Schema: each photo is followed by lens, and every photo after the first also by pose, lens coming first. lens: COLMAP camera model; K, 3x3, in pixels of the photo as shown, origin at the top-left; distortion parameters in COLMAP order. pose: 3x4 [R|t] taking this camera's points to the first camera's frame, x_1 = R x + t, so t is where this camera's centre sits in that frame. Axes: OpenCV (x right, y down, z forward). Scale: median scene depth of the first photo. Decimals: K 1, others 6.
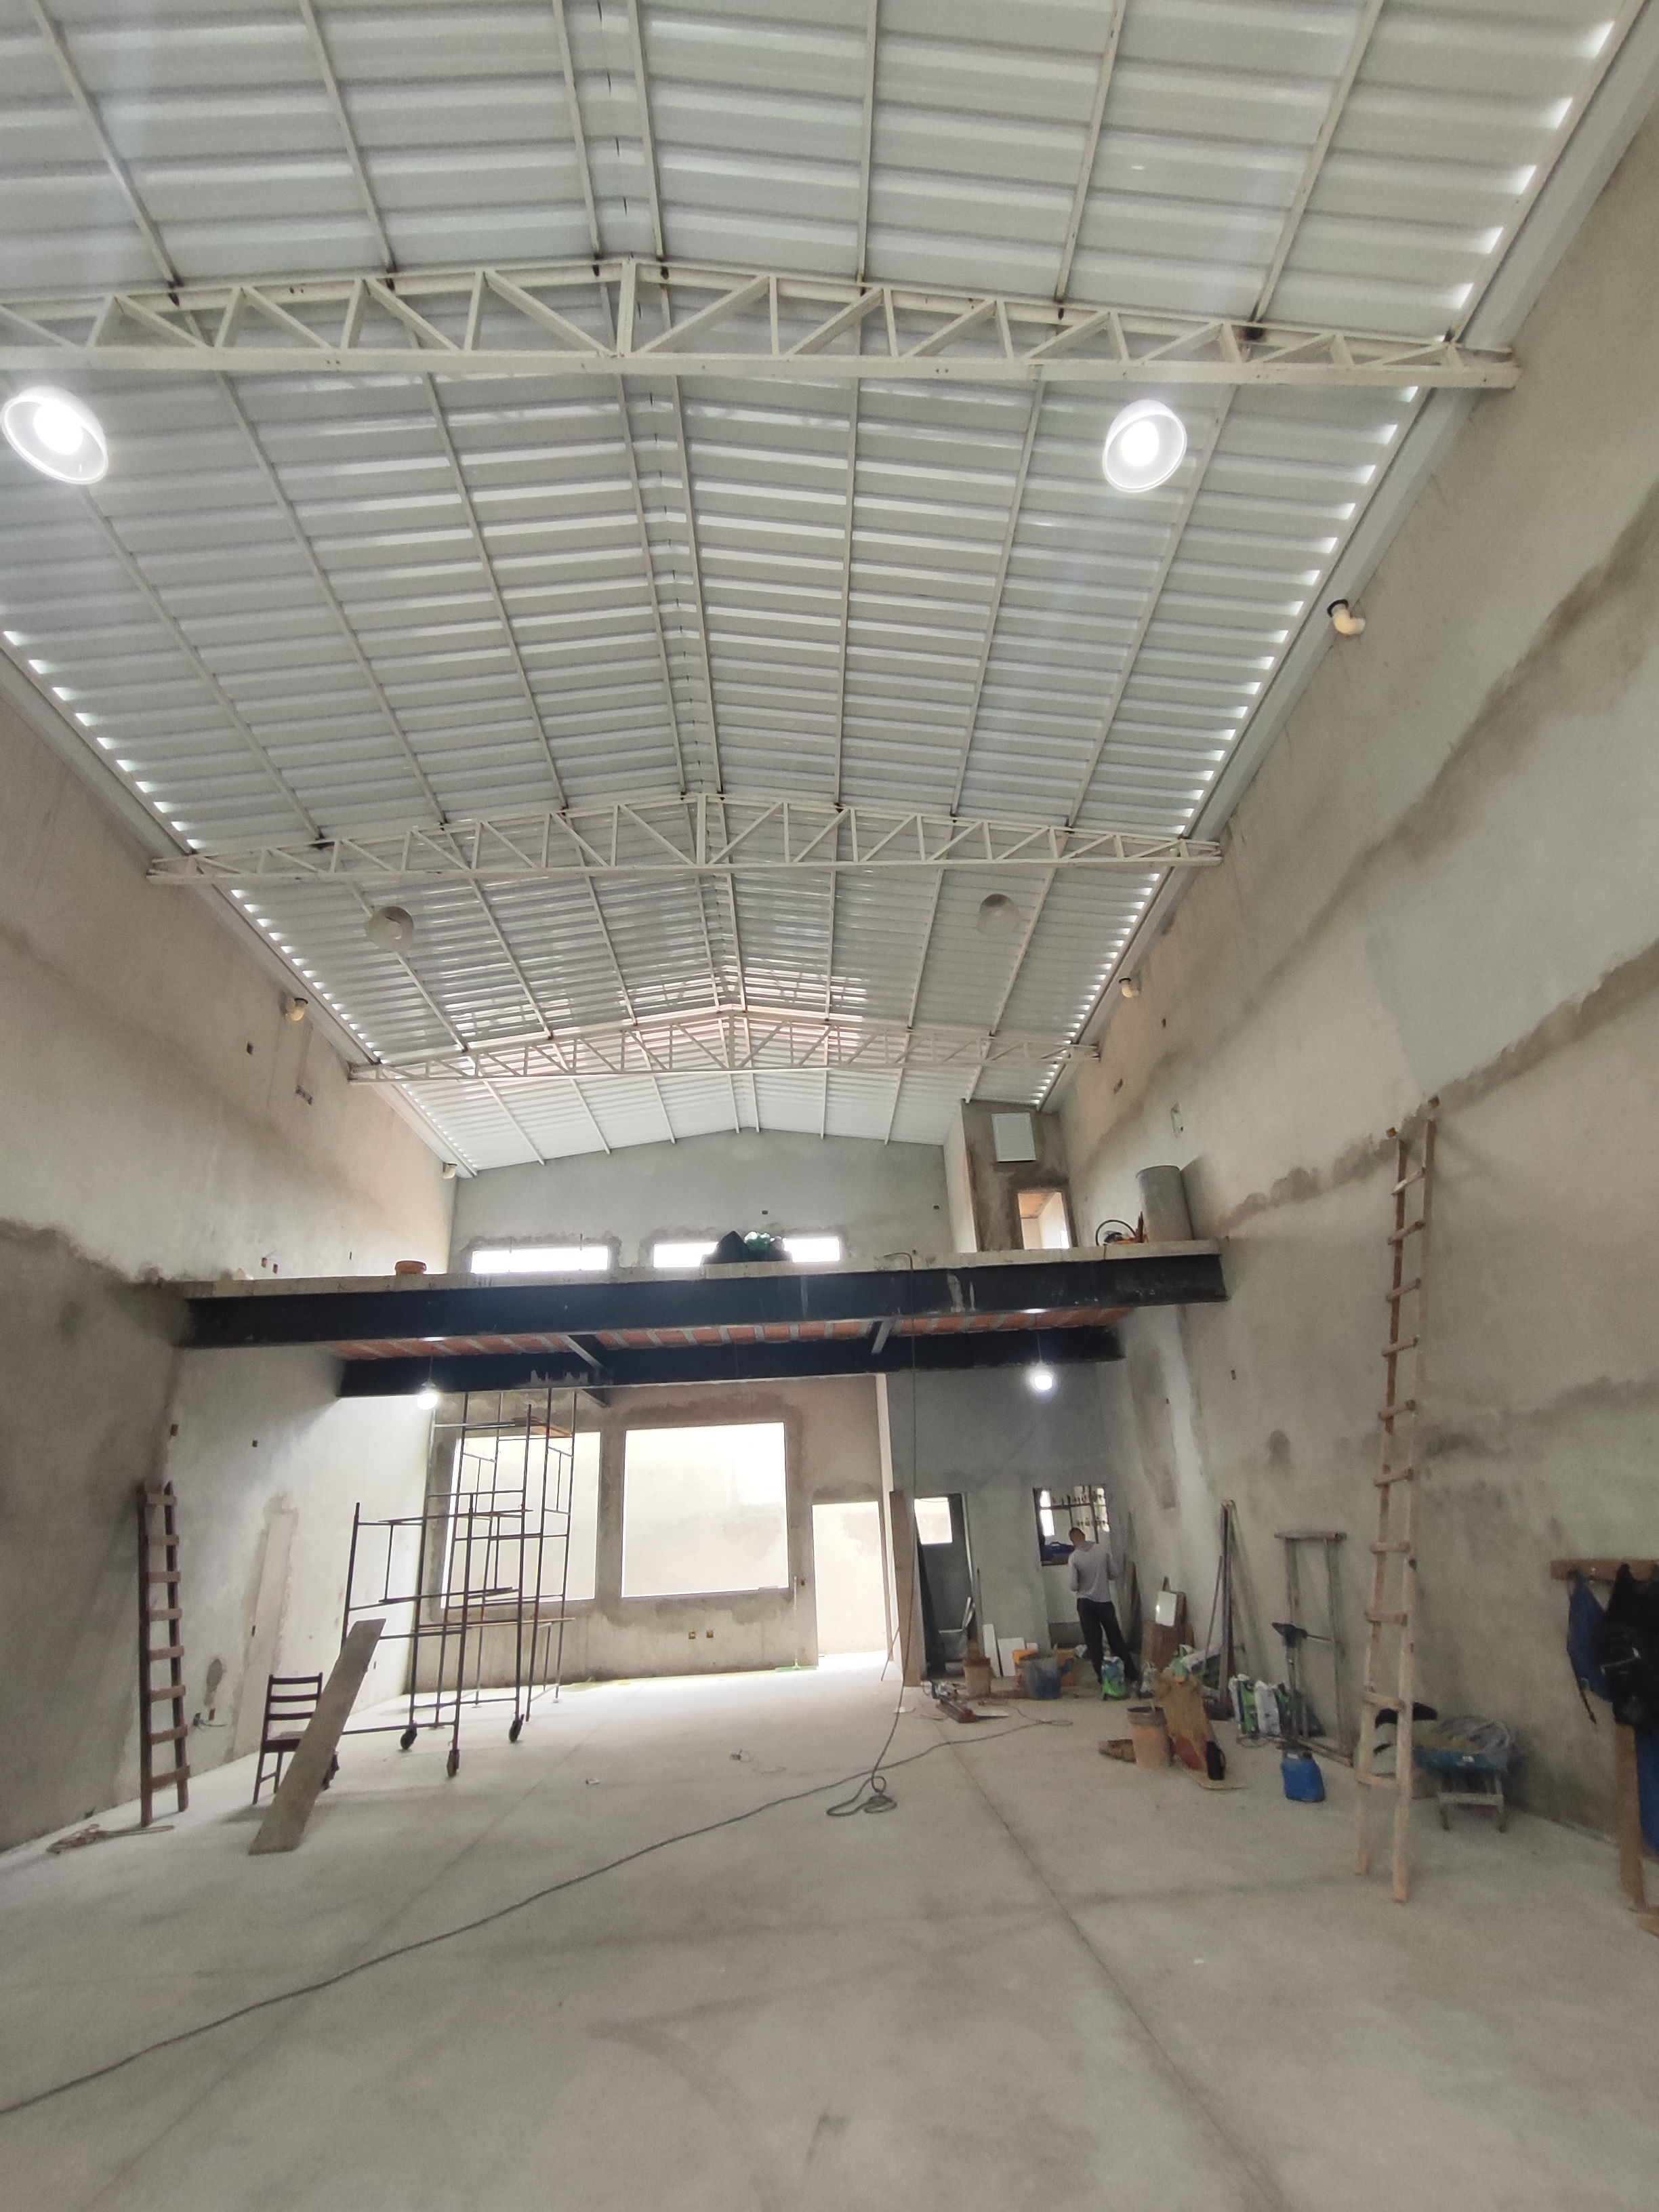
lens RADIAL K [[1014.8, 0, 859.0], [0, 1014.8, 1102.9], [0, 0, 1]] dist [-0.029587, 0.019010]
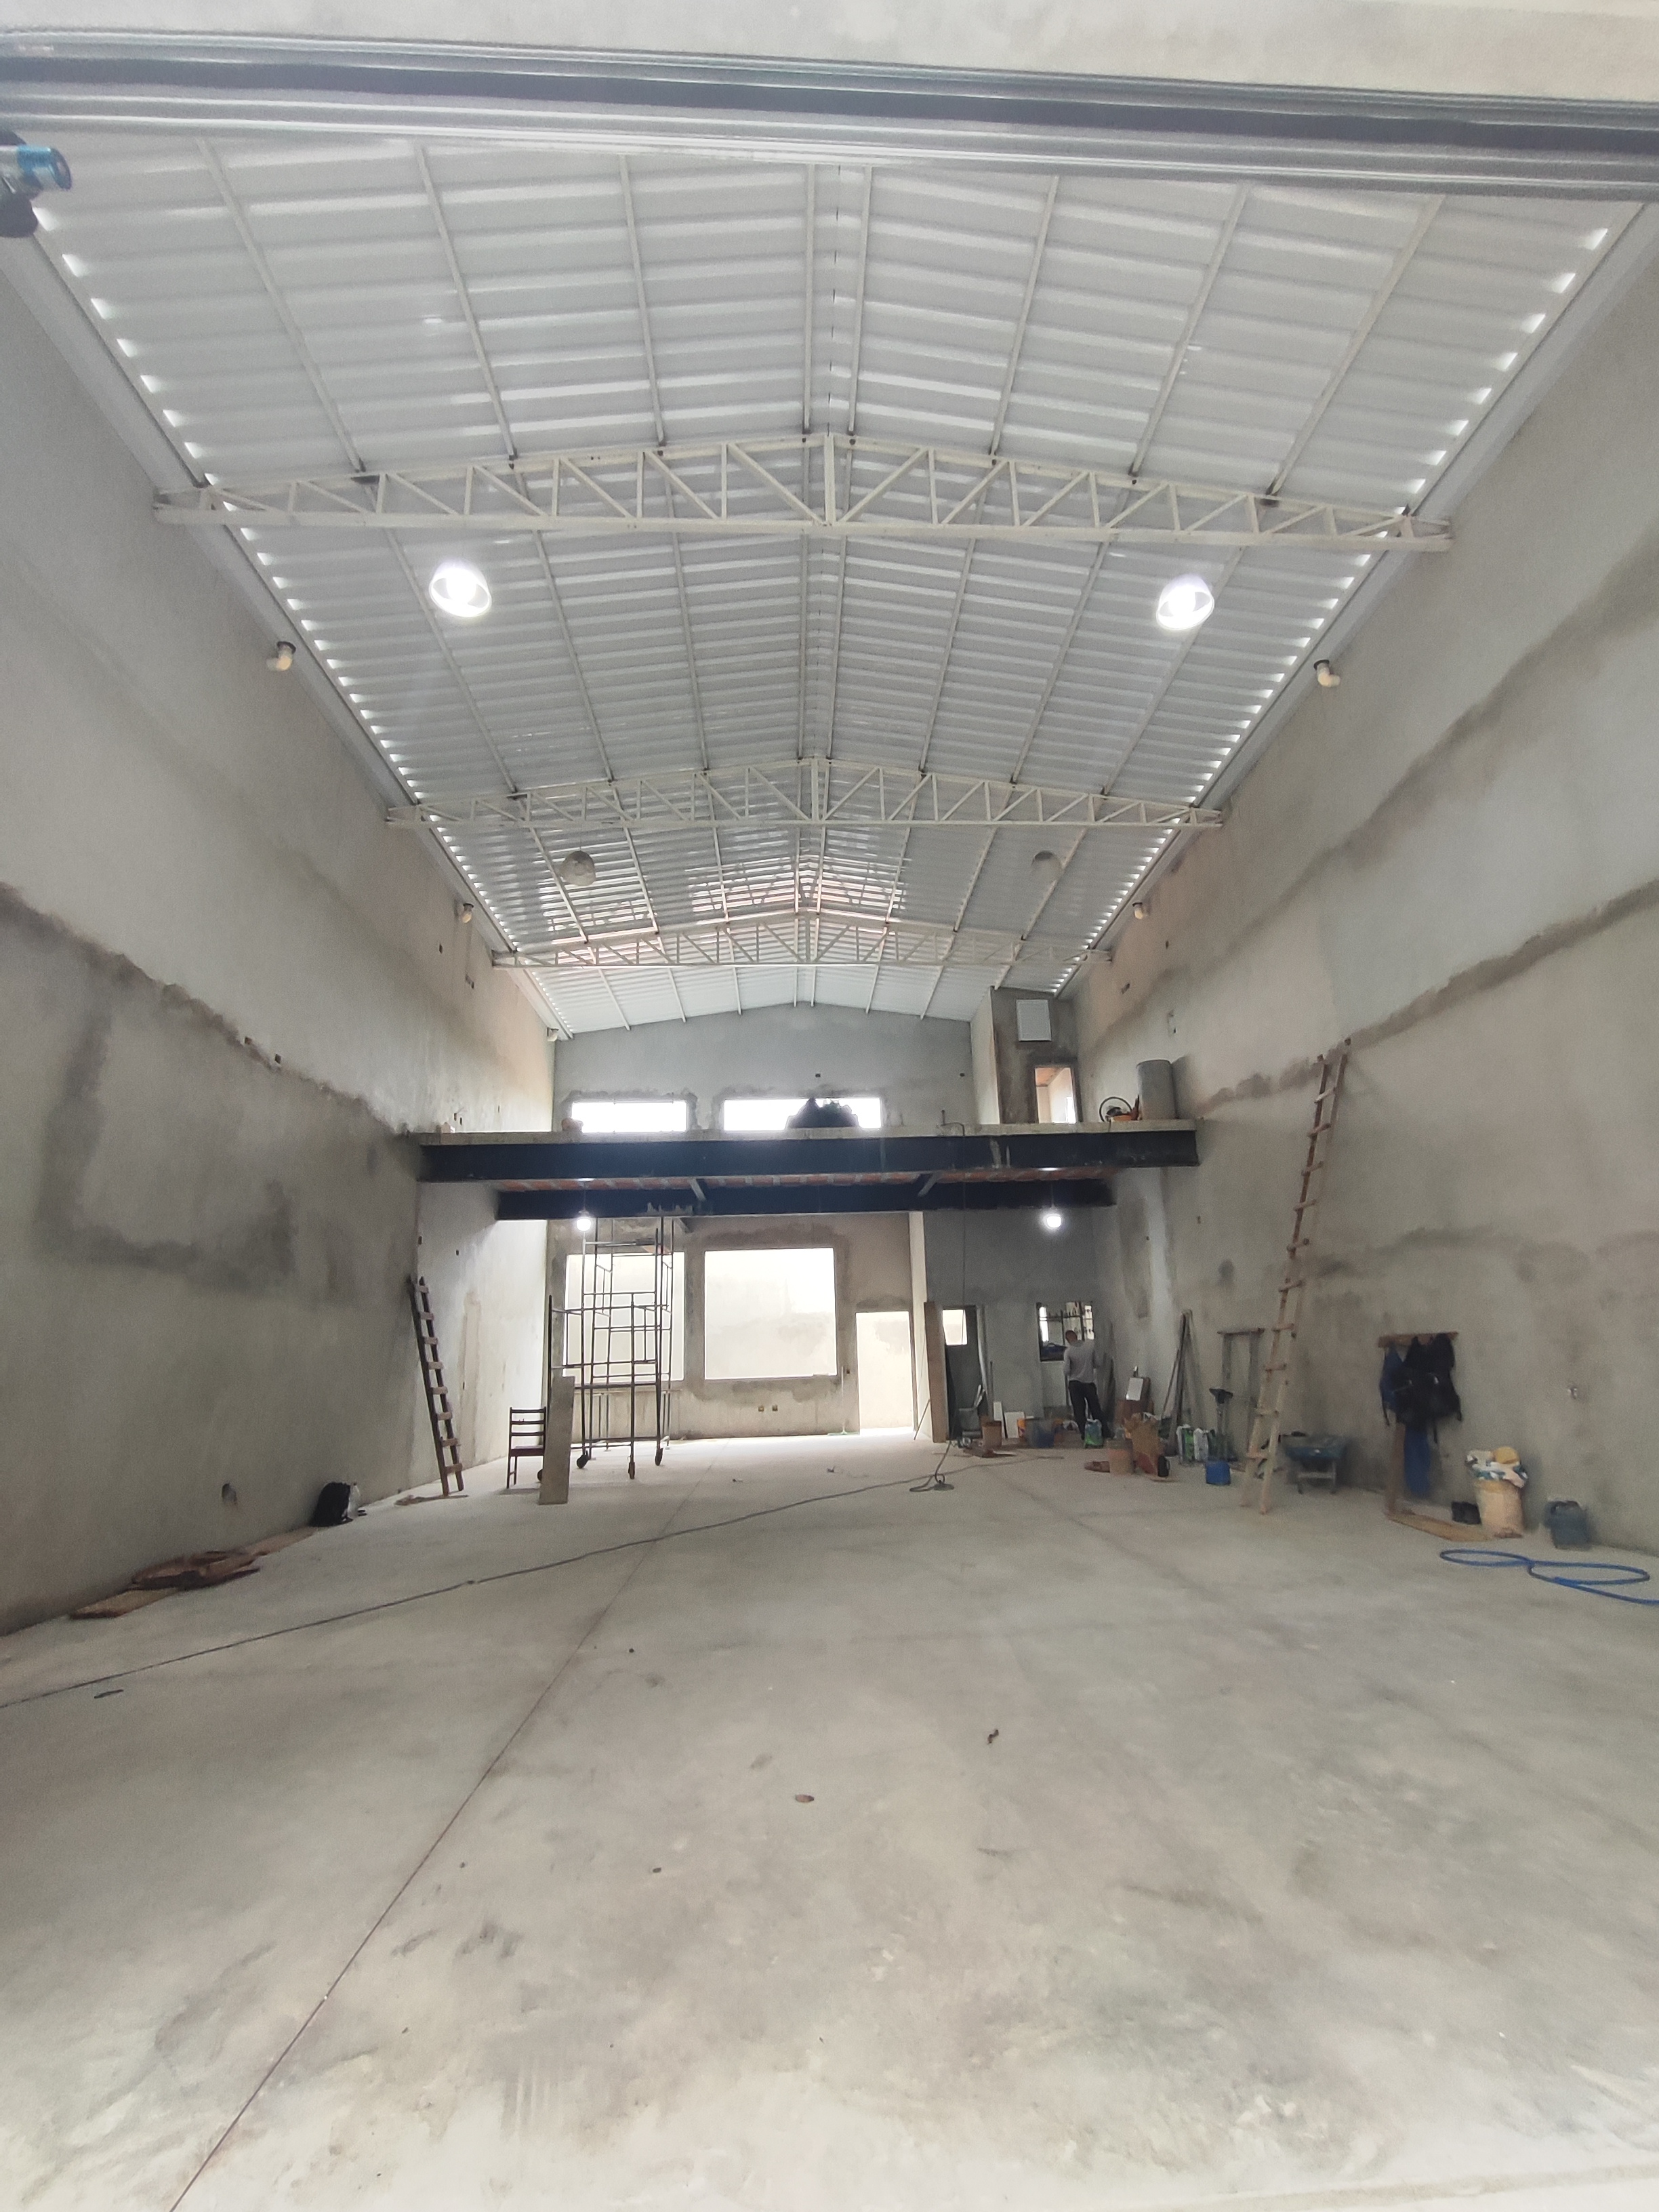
lens RADIAL K [[1019.9, 0, 865.7], [0, 1019.9, 1115.9], [0, 0, 1]] dist [-0.030570, 0.030711]
pose [[0.999492, 0.026586, 0.017560, -0.092952], [-0.029169, 0.985259, 0.168565, -0.077081], [-0.012820, -0.168991, 0.985534, -0.285469]]
